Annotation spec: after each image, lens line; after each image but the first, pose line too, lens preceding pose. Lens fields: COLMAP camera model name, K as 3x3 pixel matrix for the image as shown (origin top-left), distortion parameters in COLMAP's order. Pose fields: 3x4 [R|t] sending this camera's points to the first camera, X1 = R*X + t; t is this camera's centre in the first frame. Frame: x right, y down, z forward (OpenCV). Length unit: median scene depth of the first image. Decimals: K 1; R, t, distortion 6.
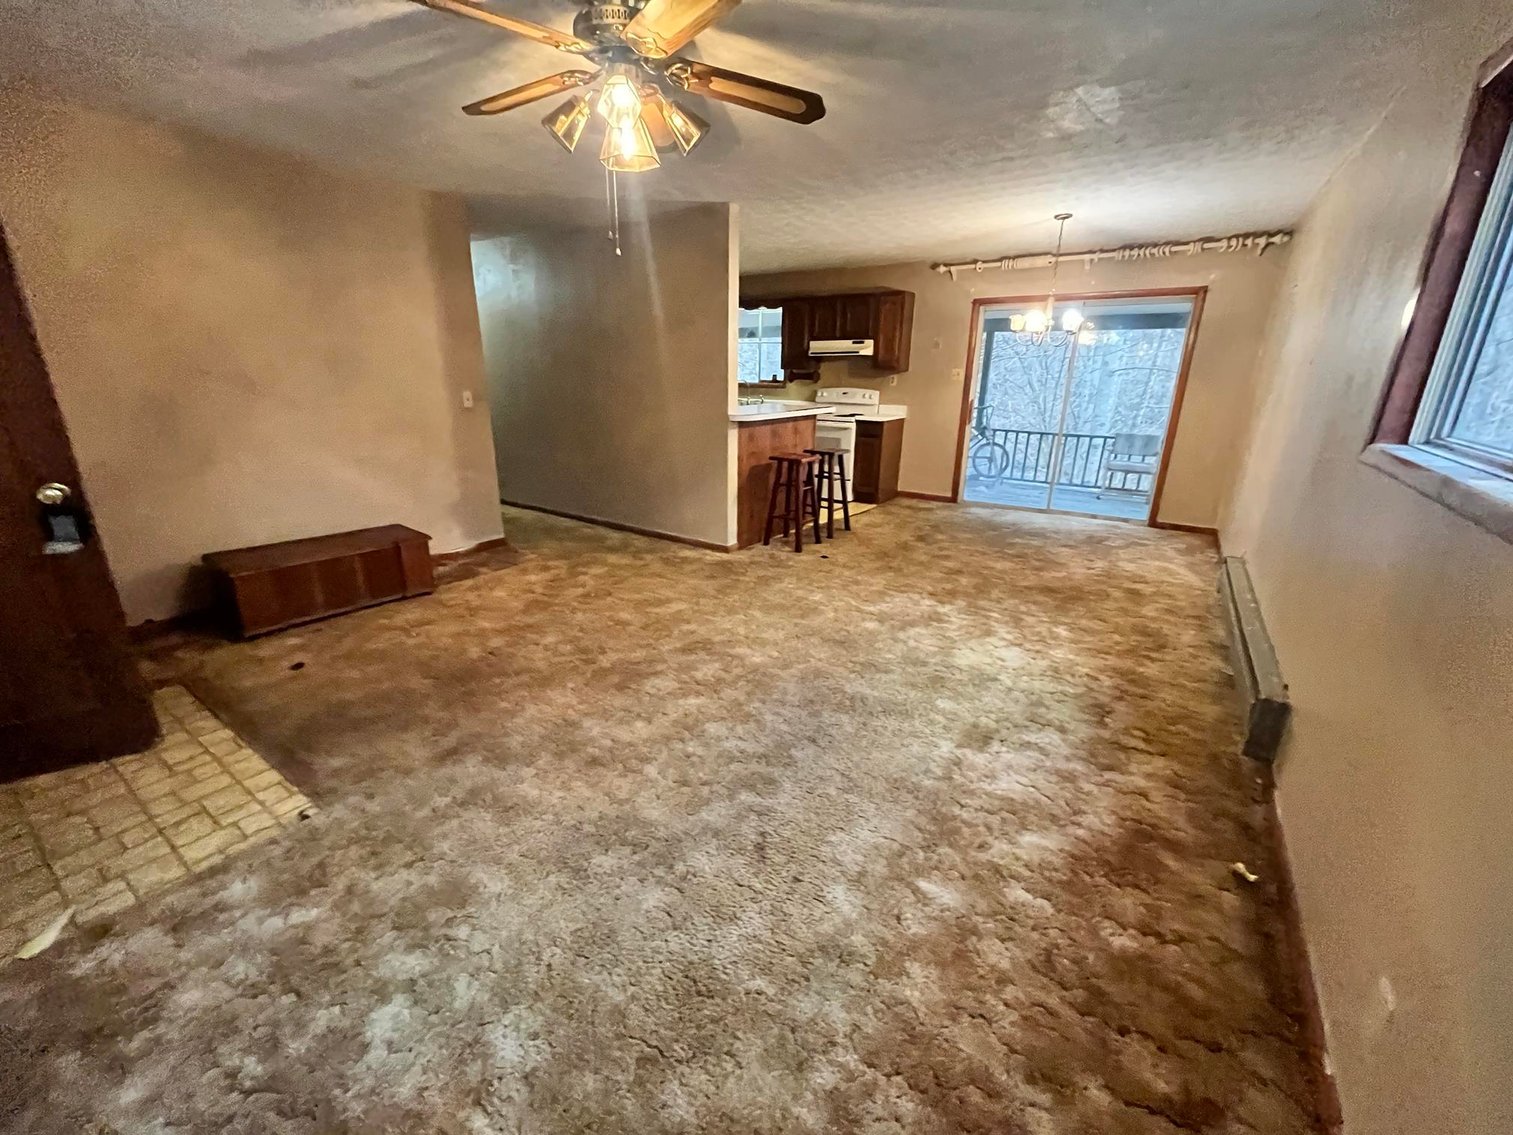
lens RADIAL K [[613.8, 0, 762.3], [0, 613.8, 571.0], [0, 0, 1]] dist [-0.001362, 0.000046]
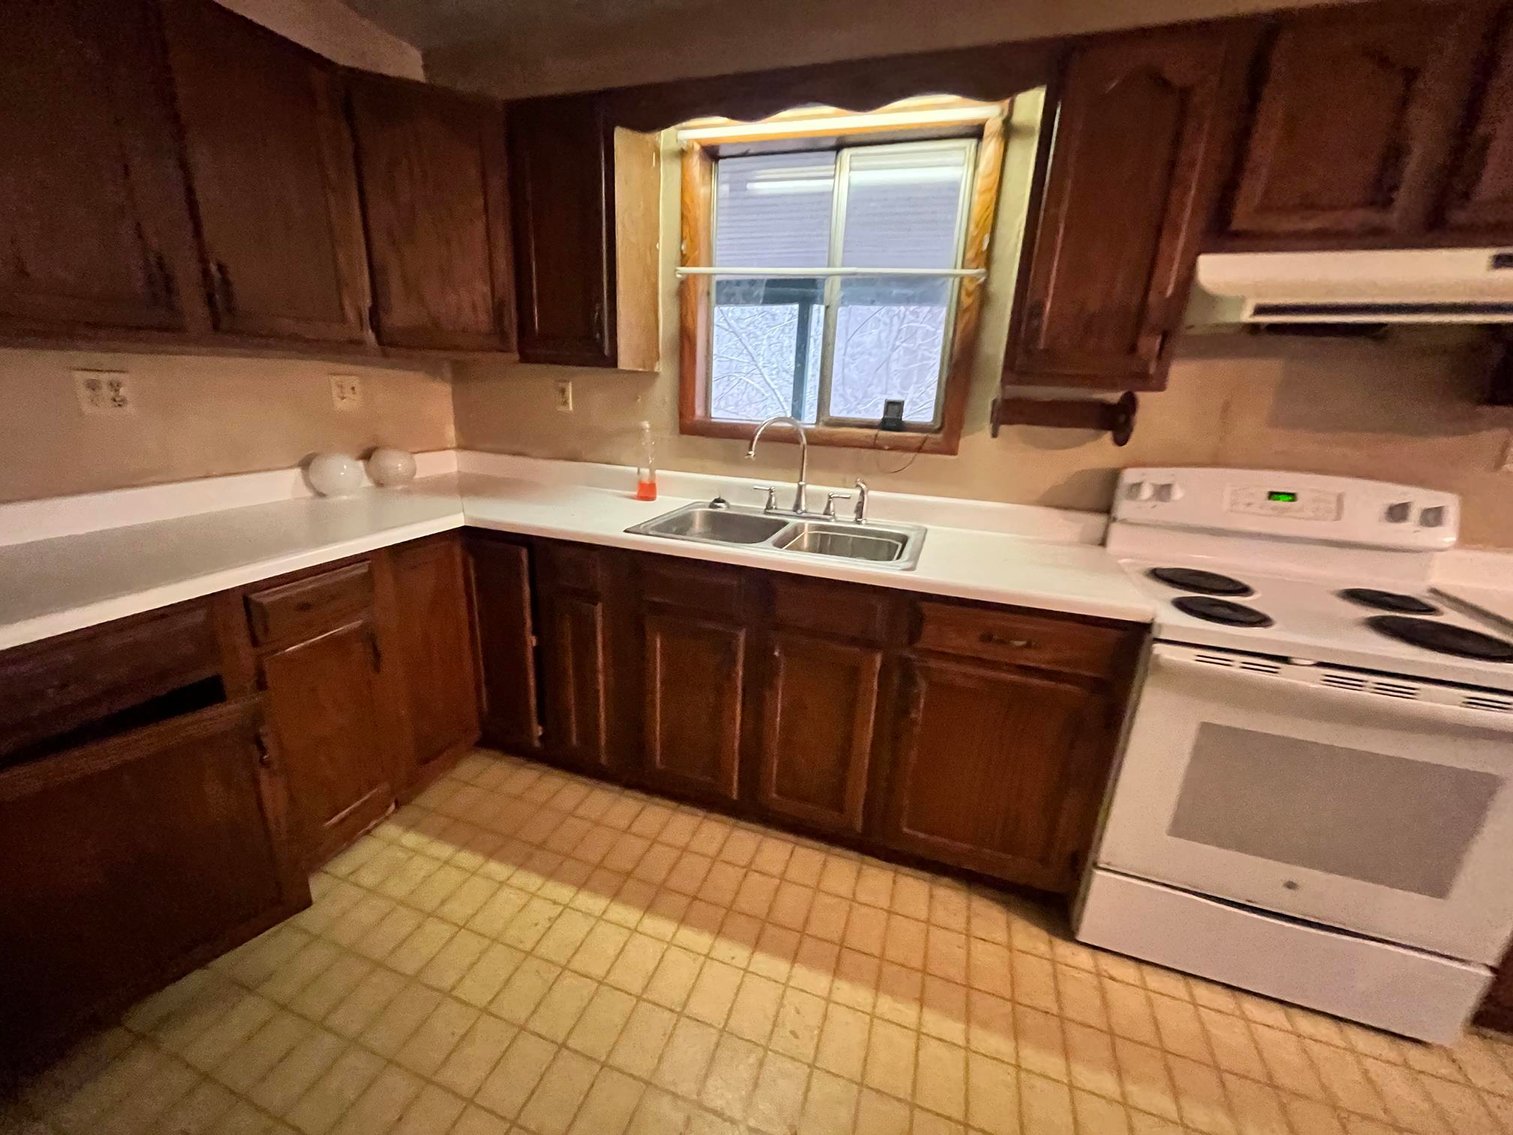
lens RADIAL K [[613.8, 0, 747.7], [0, 613.8, 563.8], [0, 0, 1]] dist [-0.001362, 0.000046]
pose [[0.968516, -0.042809, 0.245242, -0.124239], [0.046940, 0.998837, -0.011020, -0.272925], [-0.244485, 0.022185, 0.969399, 0.831911]]
